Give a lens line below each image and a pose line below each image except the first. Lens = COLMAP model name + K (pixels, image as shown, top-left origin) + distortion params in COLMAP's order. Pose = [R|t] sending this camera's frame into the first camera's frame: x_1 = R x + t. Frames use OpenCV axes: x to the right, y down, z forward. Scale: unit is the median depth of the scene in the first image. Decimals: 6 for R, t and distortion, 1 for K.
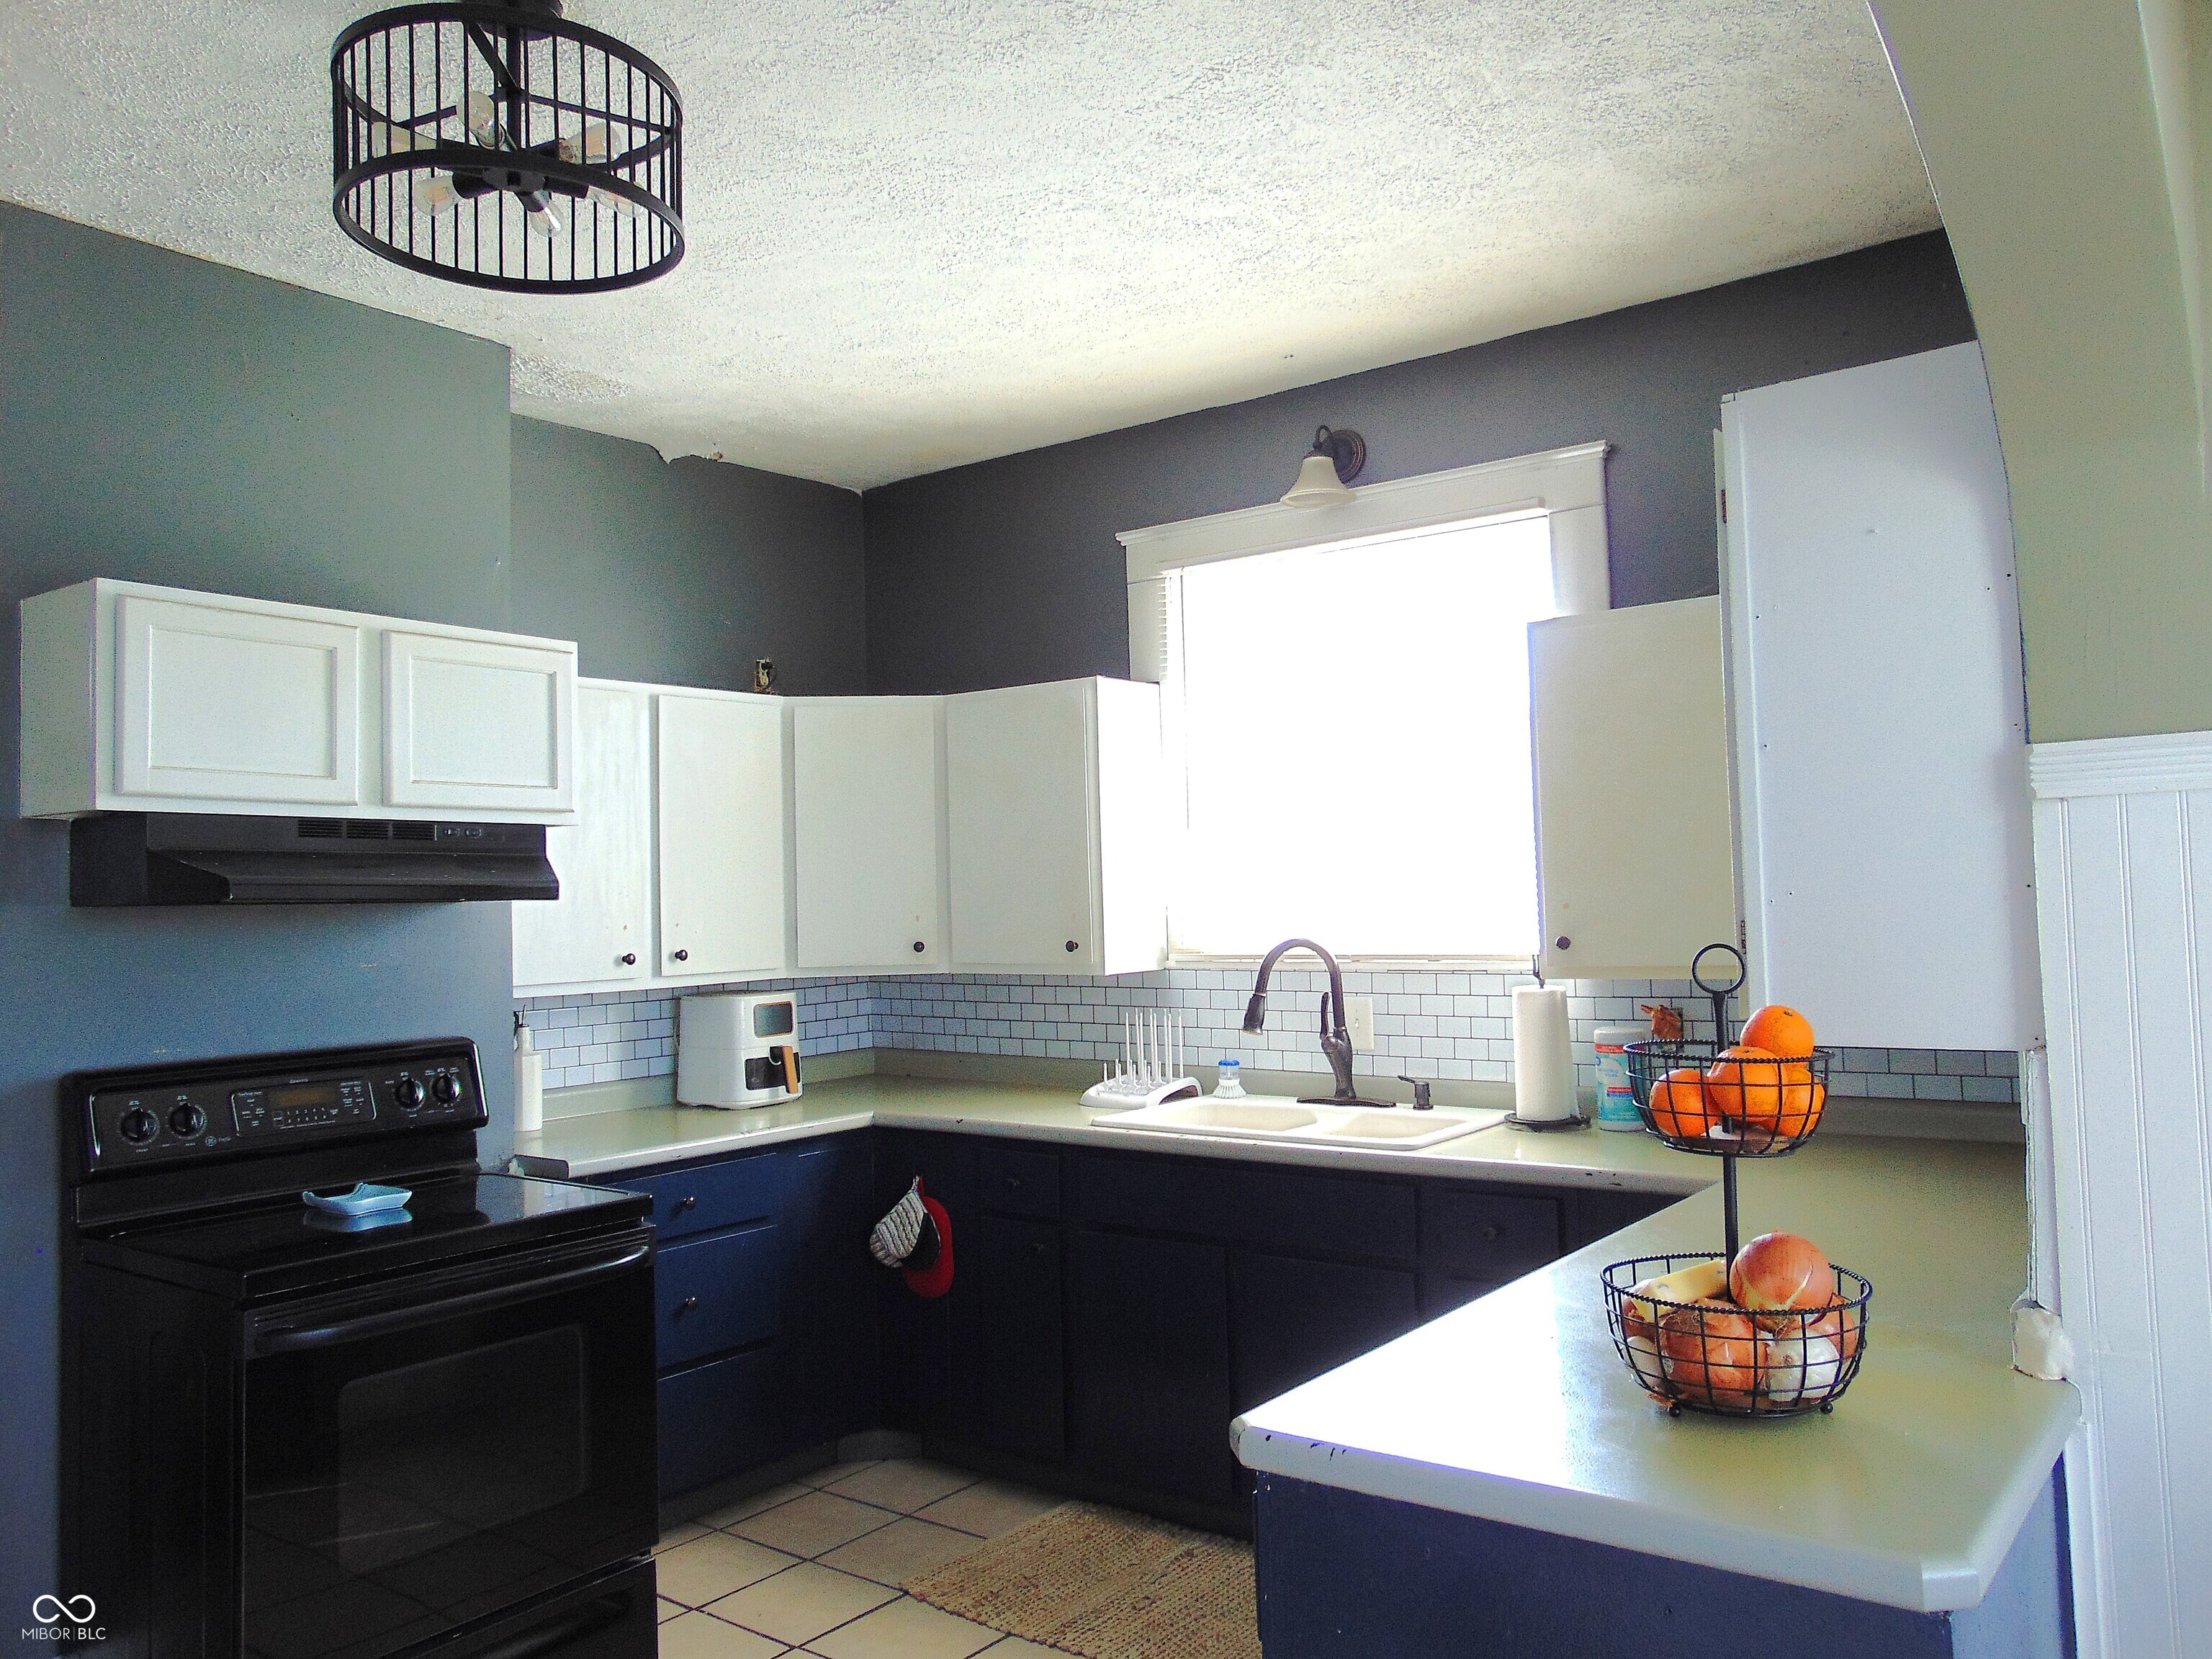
lens RADIAL K [[1644.4, 0, 1122.8], [0, 1644.4, 829.2], [0, 0, 1]] dist [0.002785, 0.023612]
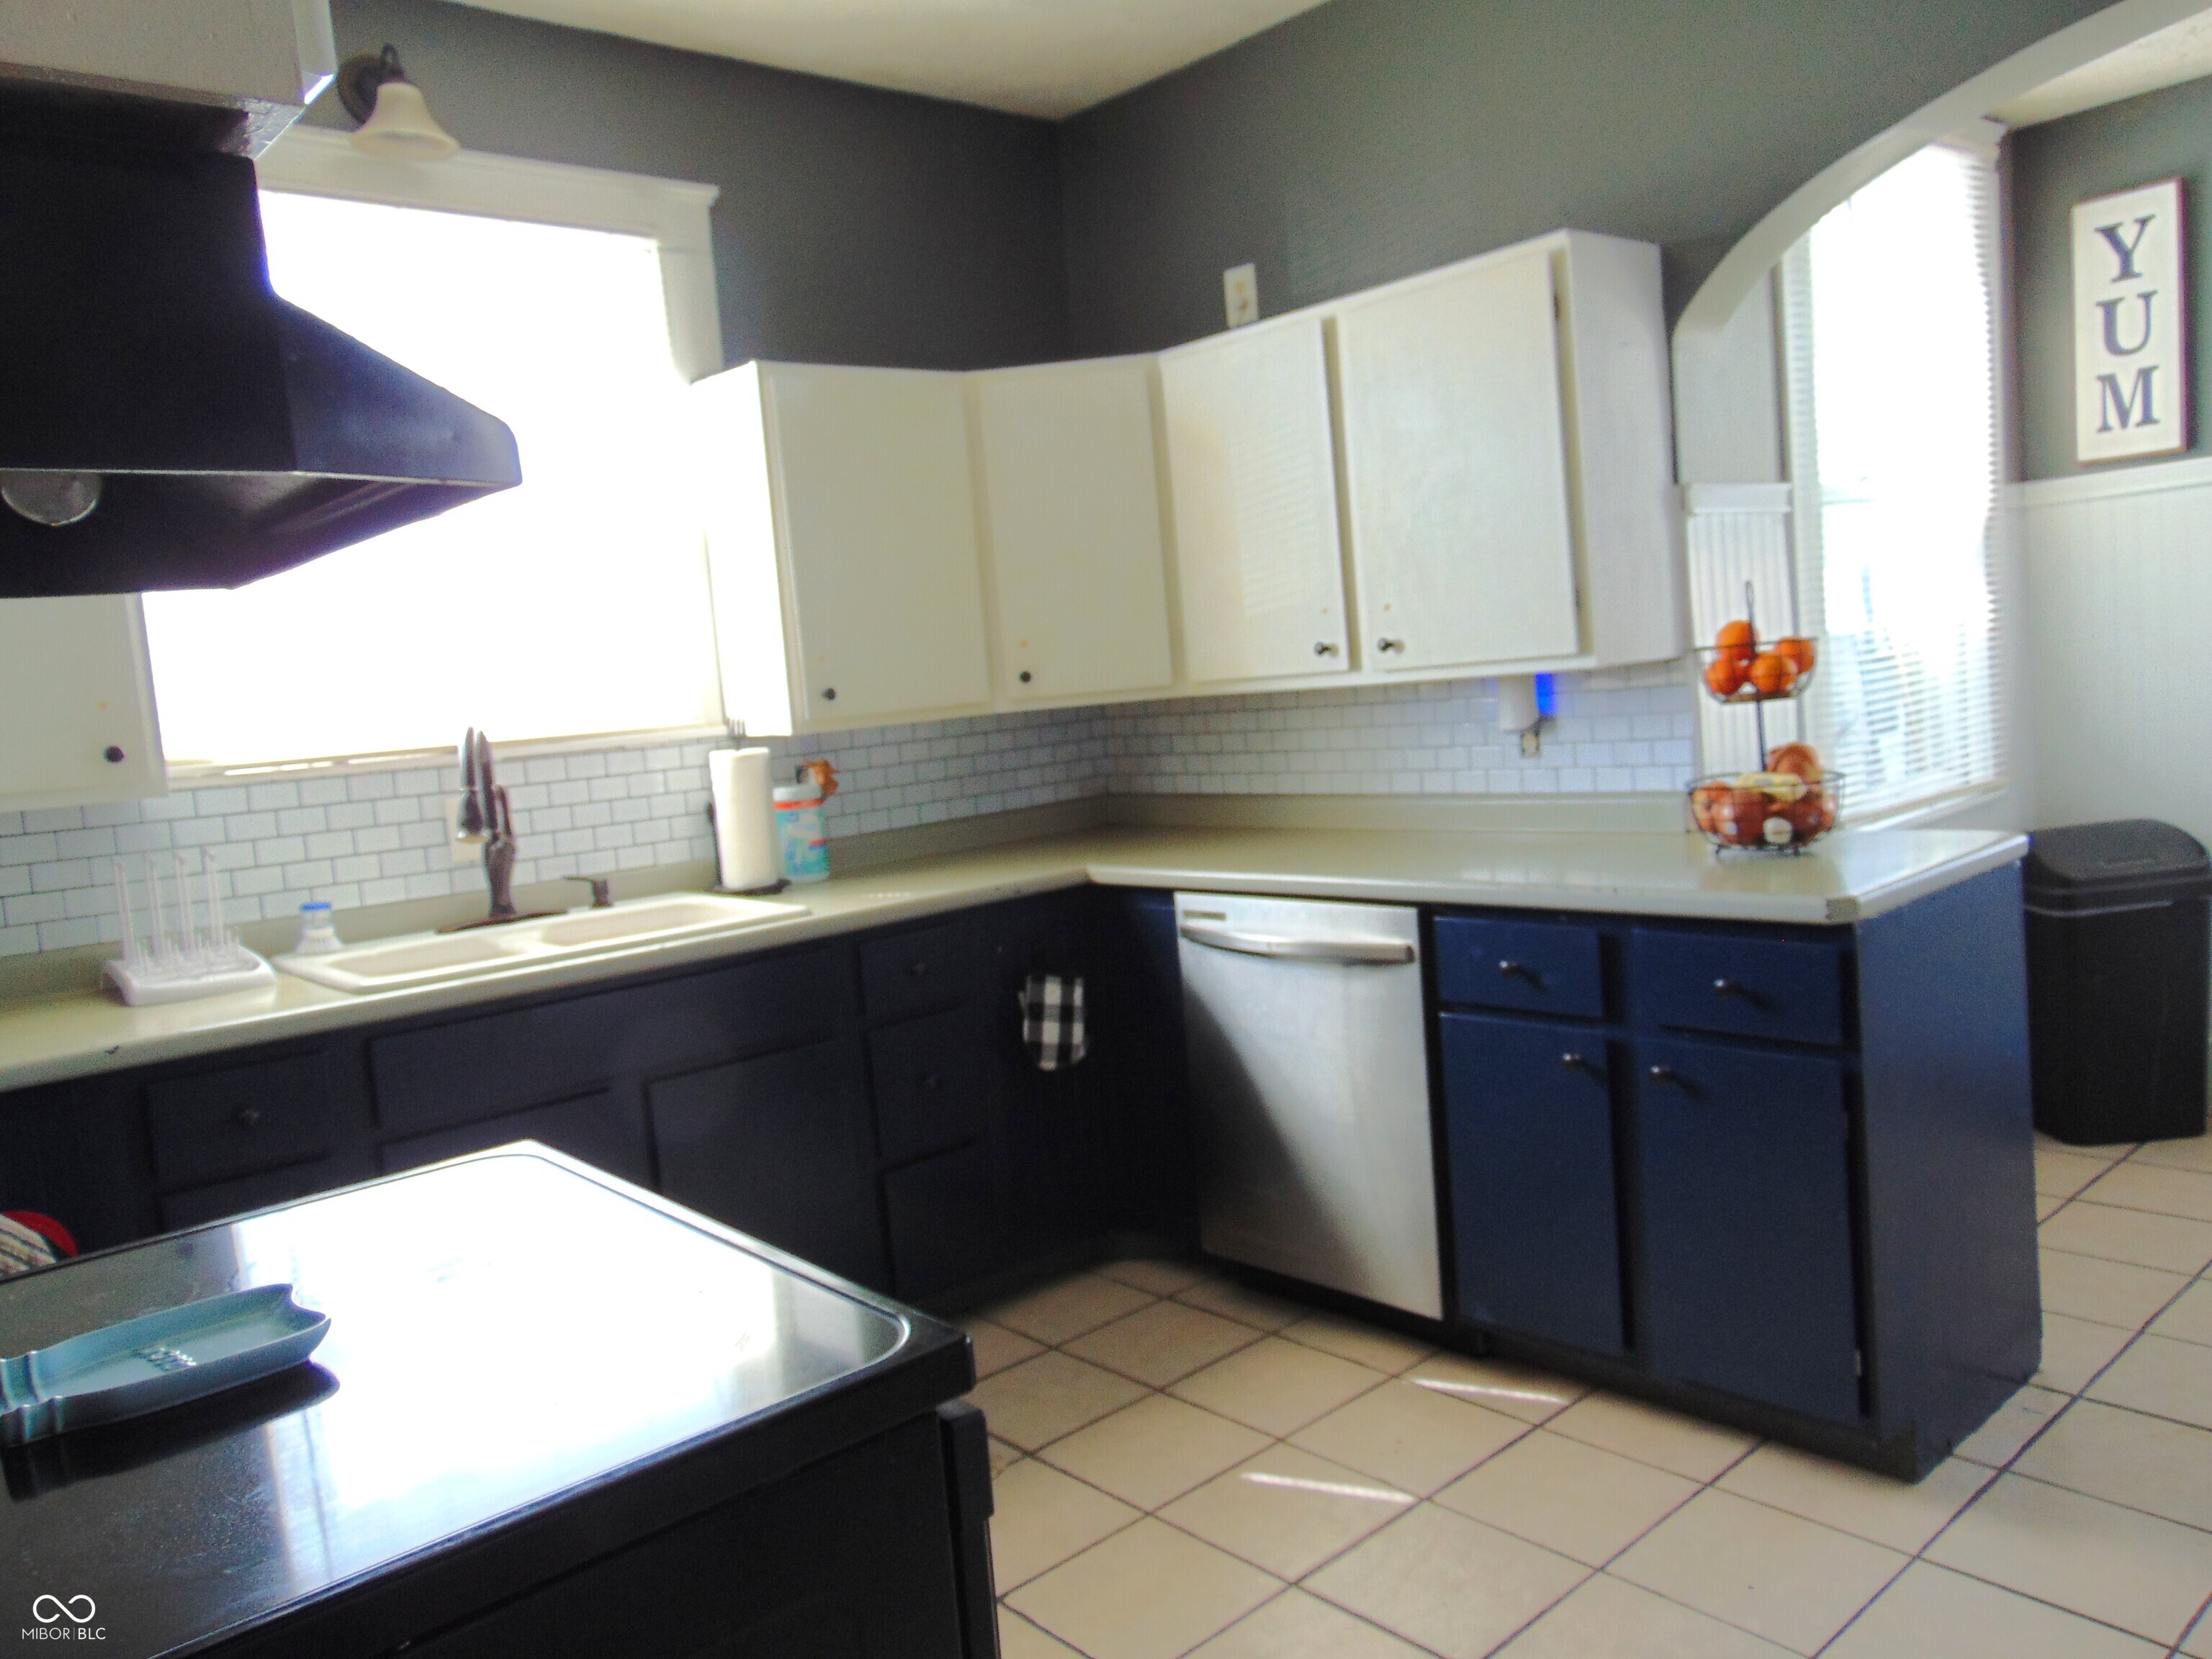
lens RADIAL K [[1644.4, 0, 1112.4], [0, 1644.4, 838.4], [0, 0, 1]] dist [0.002785, 0.023612]
pose [[0.193750, -0.100729, 0.975866, -0.610688], [0.016884, 0.994910, 0.099343, 0.049261], [-0.980906, -0.002771, 0.194465, 0.551219]]
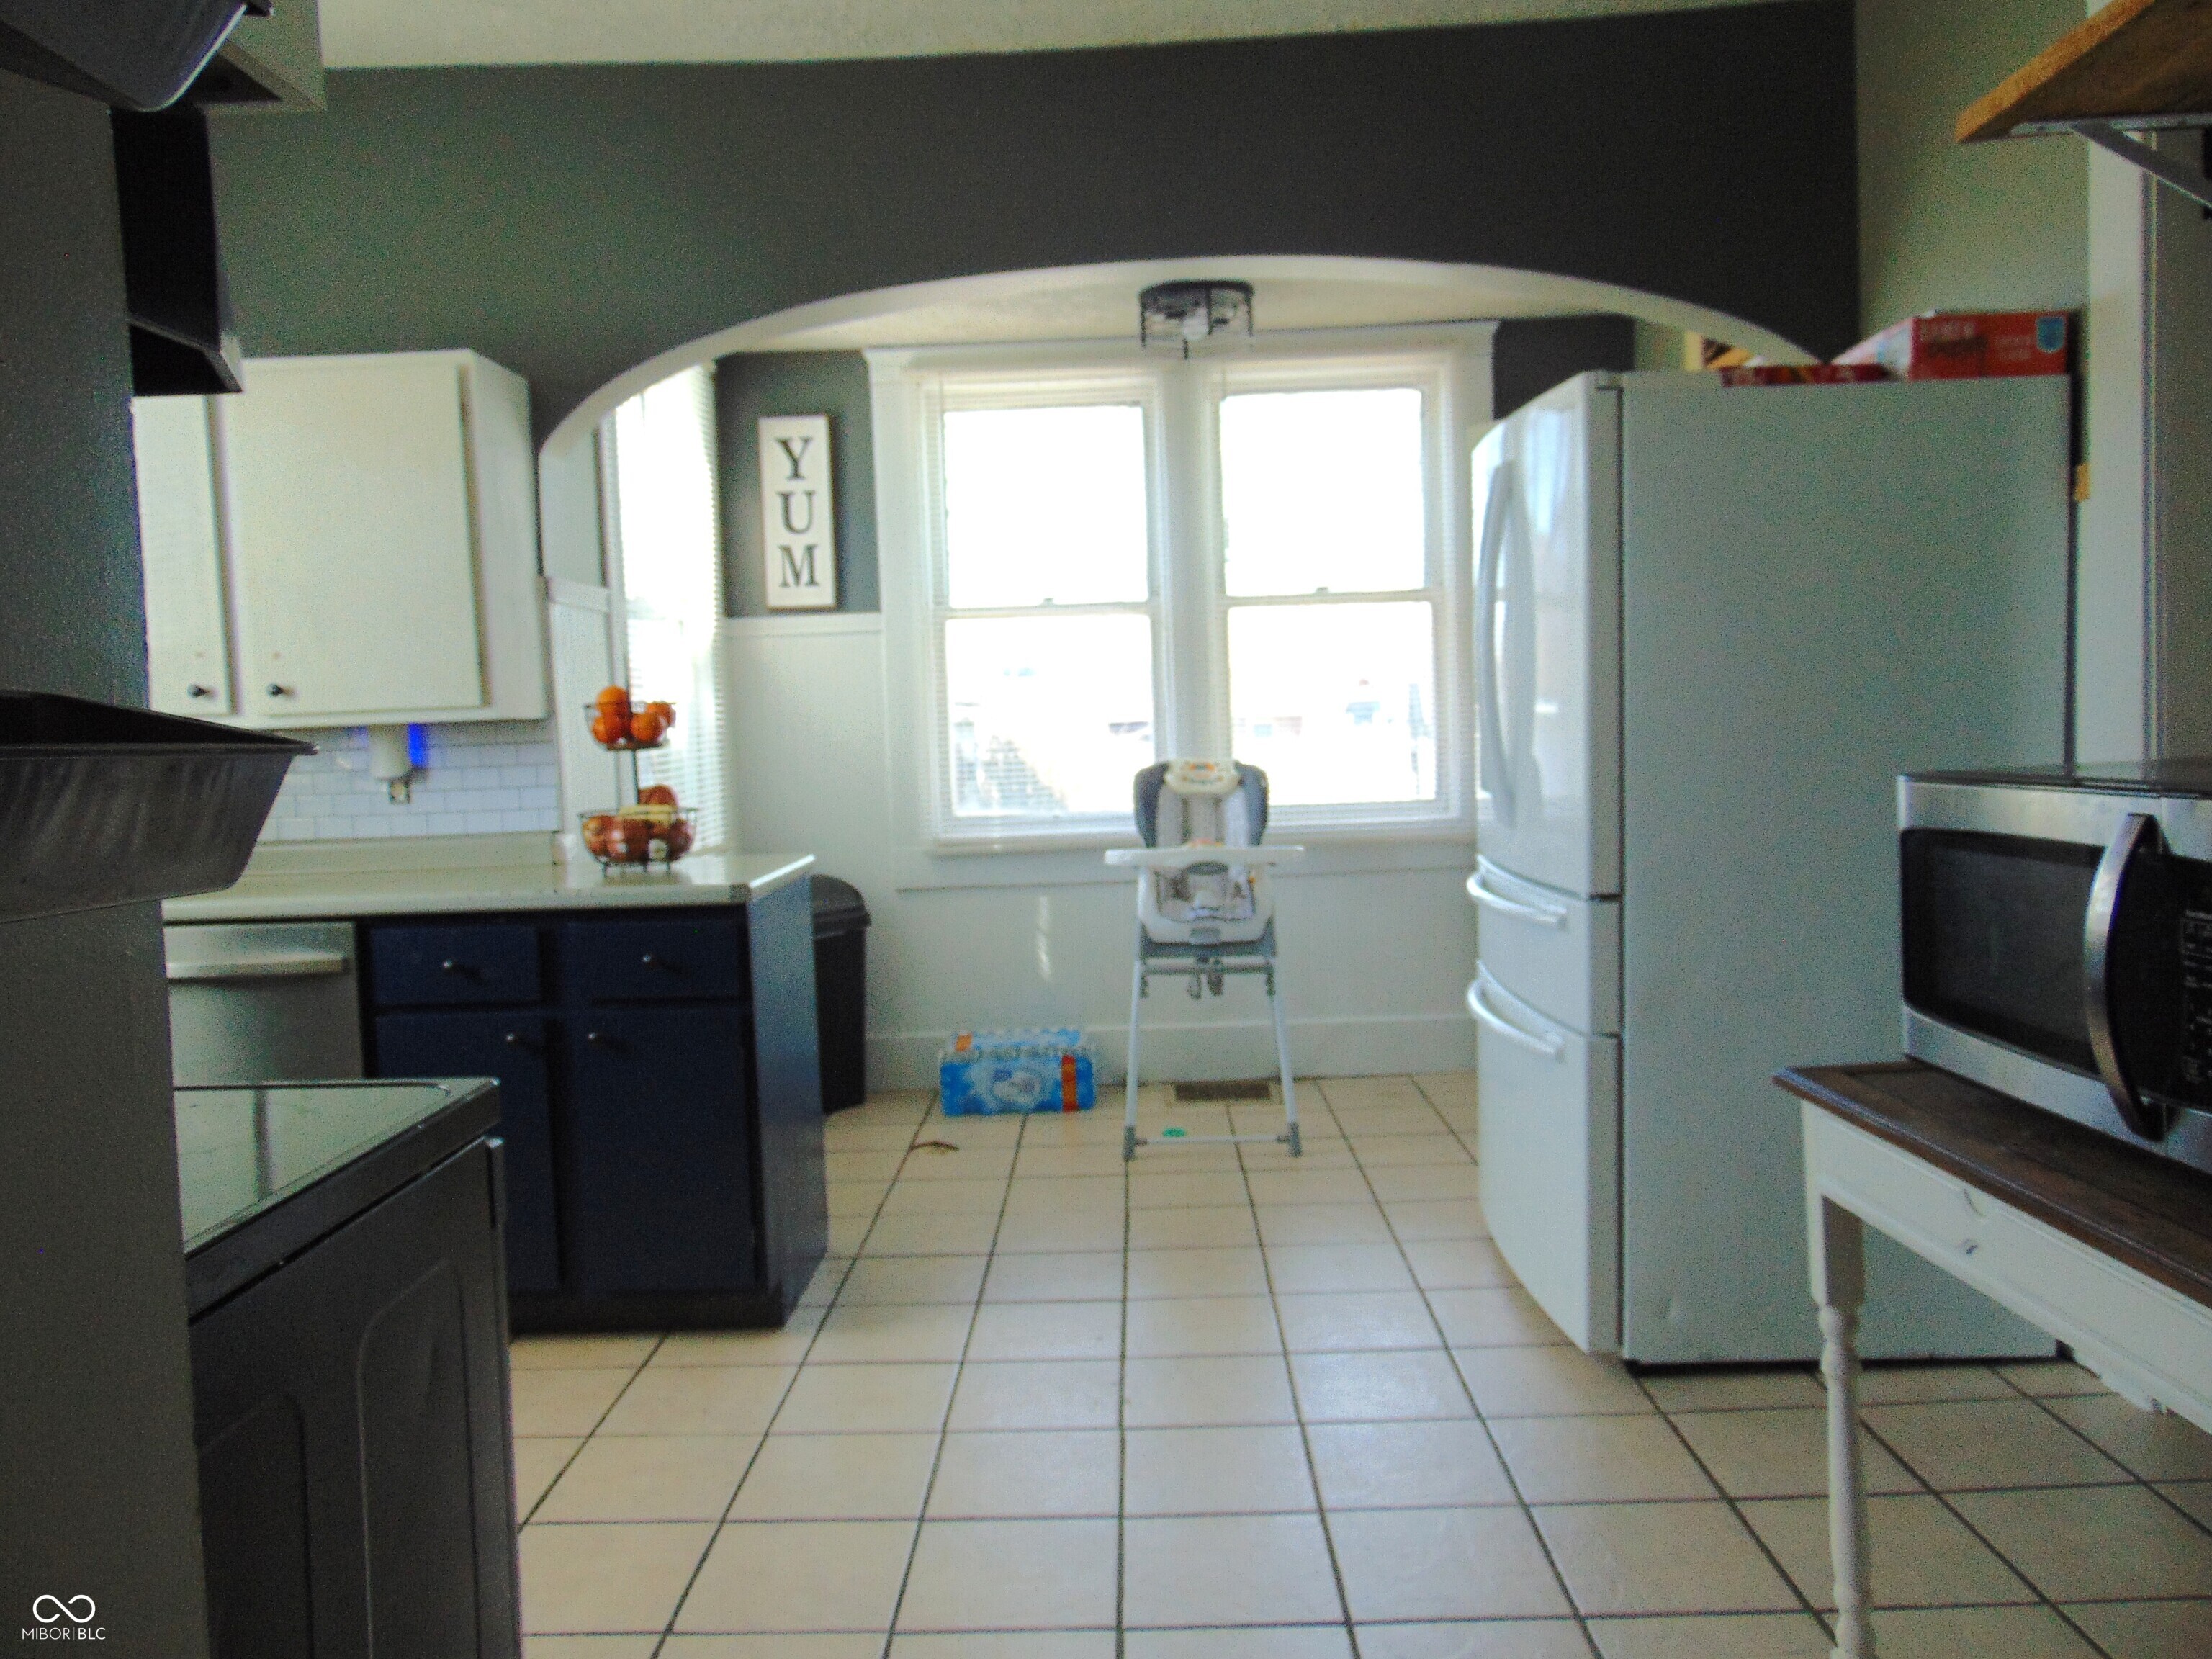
lens RADIAL K [[1644.4, 0, 1093.3], [0, 1644.4, 825.9], [0, 0, 1]] dist [0.002785, 0.023612]
pose [[-0.582728, -0.010973, 0.812594, -0.677287], [-0.012315, 0.999913, 0.004671, 0.076666], [-0.812574, -0.007285, -0.582812, 0.650864]]
